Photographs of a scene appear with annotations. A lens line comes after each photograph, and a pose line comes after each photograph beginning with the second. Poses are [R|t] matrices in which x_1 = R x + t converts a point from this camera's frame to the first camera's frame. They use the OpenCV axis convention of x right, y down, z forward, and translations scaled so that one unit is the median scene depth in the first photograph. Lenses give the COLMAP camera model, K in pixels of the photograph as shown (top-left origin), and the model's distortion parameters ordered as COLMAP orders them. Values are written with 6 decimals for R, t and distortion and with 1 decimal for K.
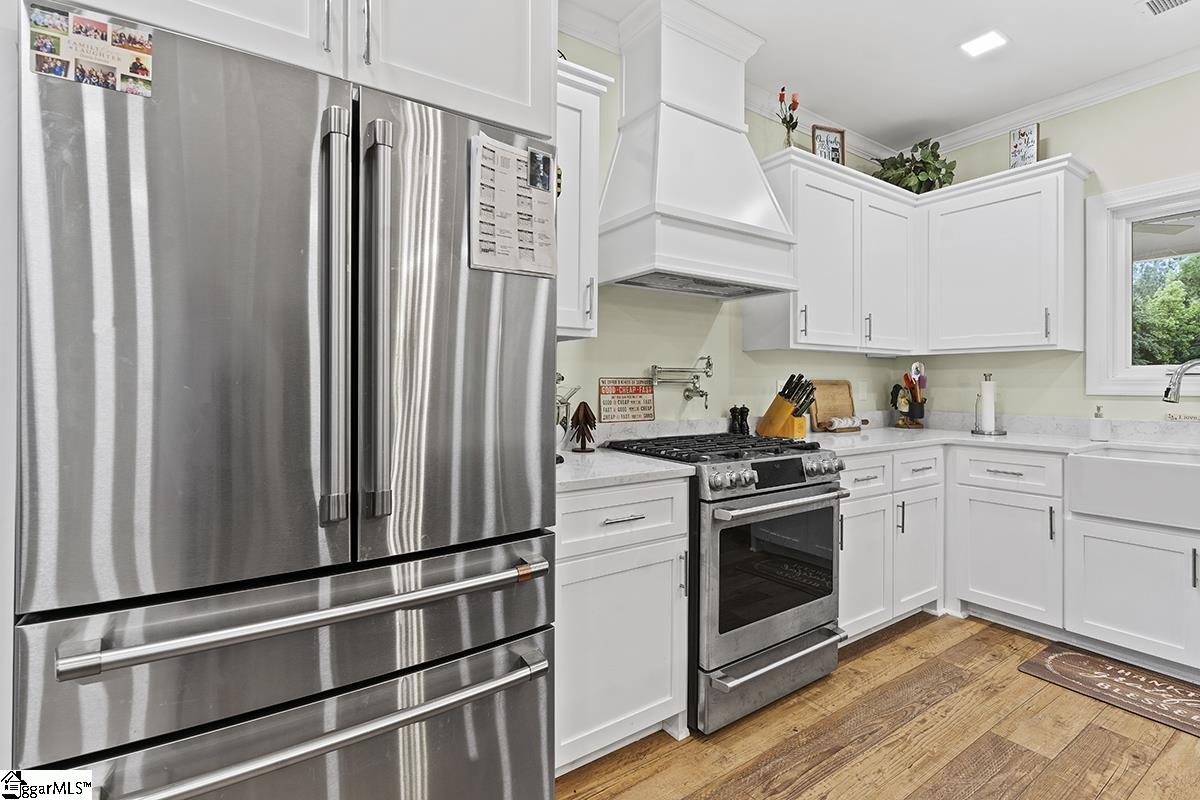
lens RADIAL K [[562.5, 0, 603.9], [0, 562.5, 385.5], [0, 0, 1]] dist [-0.001167, 0.000204]
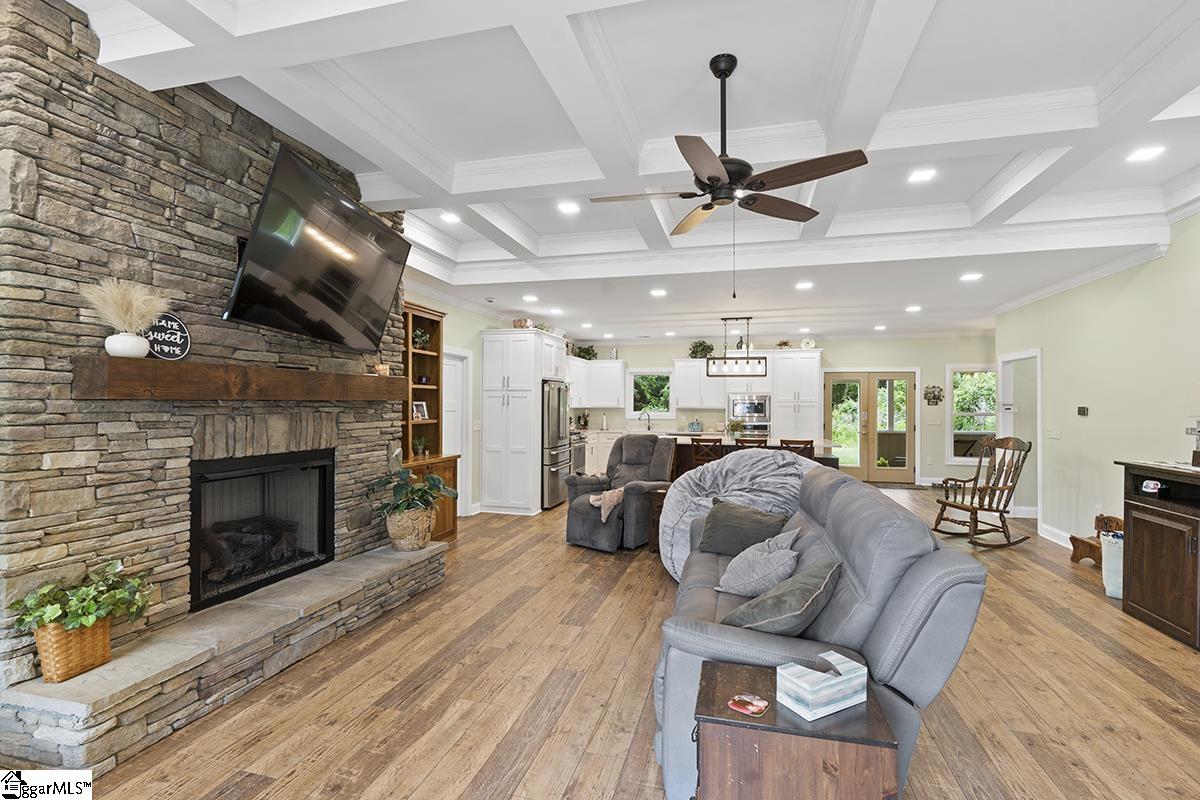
lens RADIAL K [[532.6, 0, 597.0], [0, 532.6, 403.3], [0, 0, 1]] dist [0.001599, 0.000442]
pose [[0.762224, -0.000977, 0.647313, -1.866510], [-0.001229, 0.999995, 0.002956, -0.112888], [-0.647312, -0.003049, 0.762219, -1.875686]]
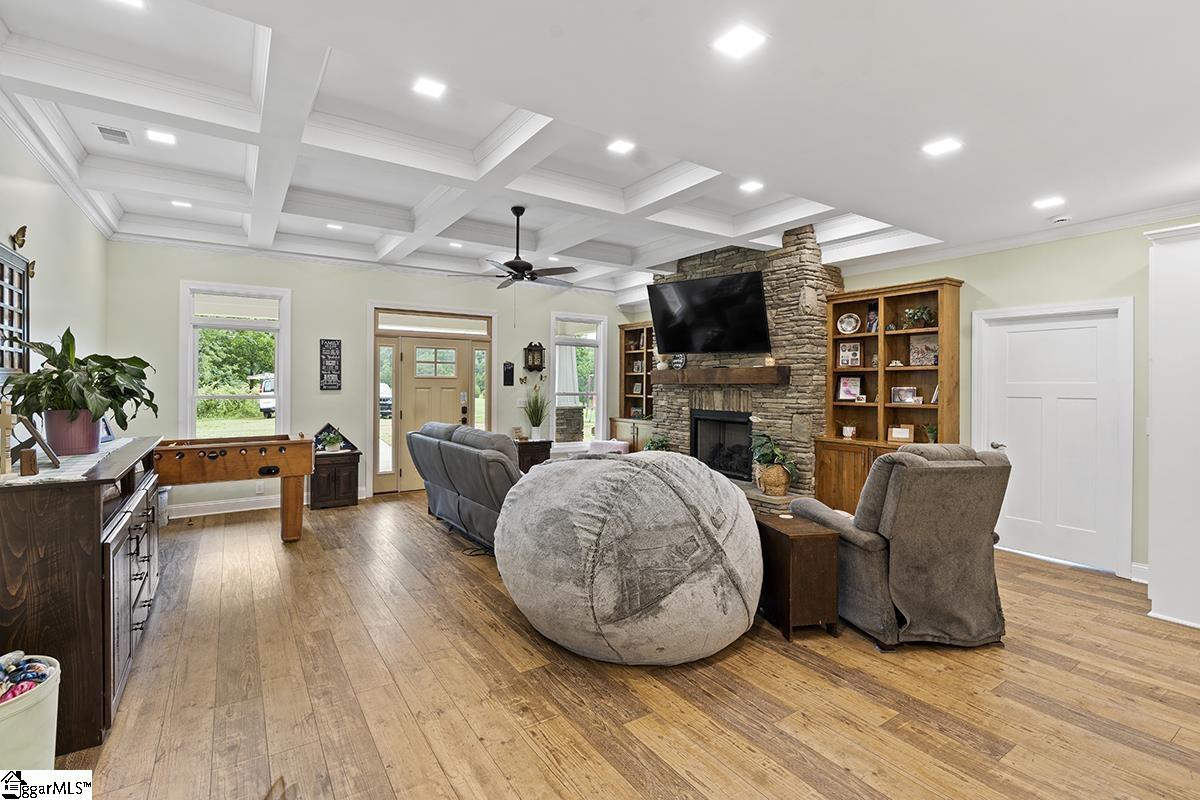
lens RADIAL K [[562.5, 0, 603.9], [0, 562.5, 385.5], [0, 0, 1]] dist [-0.001167, 0.000204]
pose [[-0.014123, -0.005701, -0.999884, 0.920733], [-0.004422, 0.999974, -0.005639, -0.090754], [0.999890, 0.004342, -0.014148, -0.950926]]
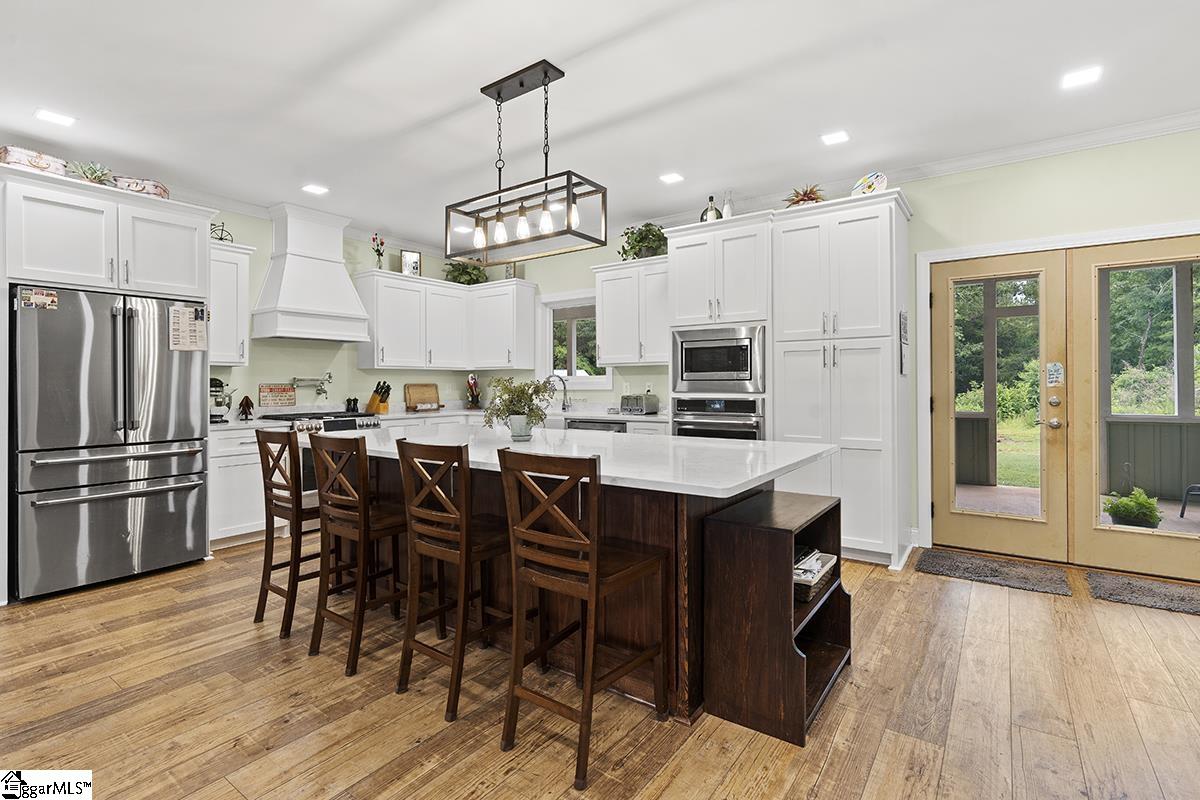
lens RADIAL K [[562.5, 0, 603.9], [0, 562.5, 385.5], [0, 0, 1]] dist [-0.001167, 0.000204]
pose [[0.934056, -0.007366, 0.357052, 0.379098], [0.007421, 0.999972, 0.001217, -0.001887], [-0.357051, 0.001513, 0.934084, -1.165428]]
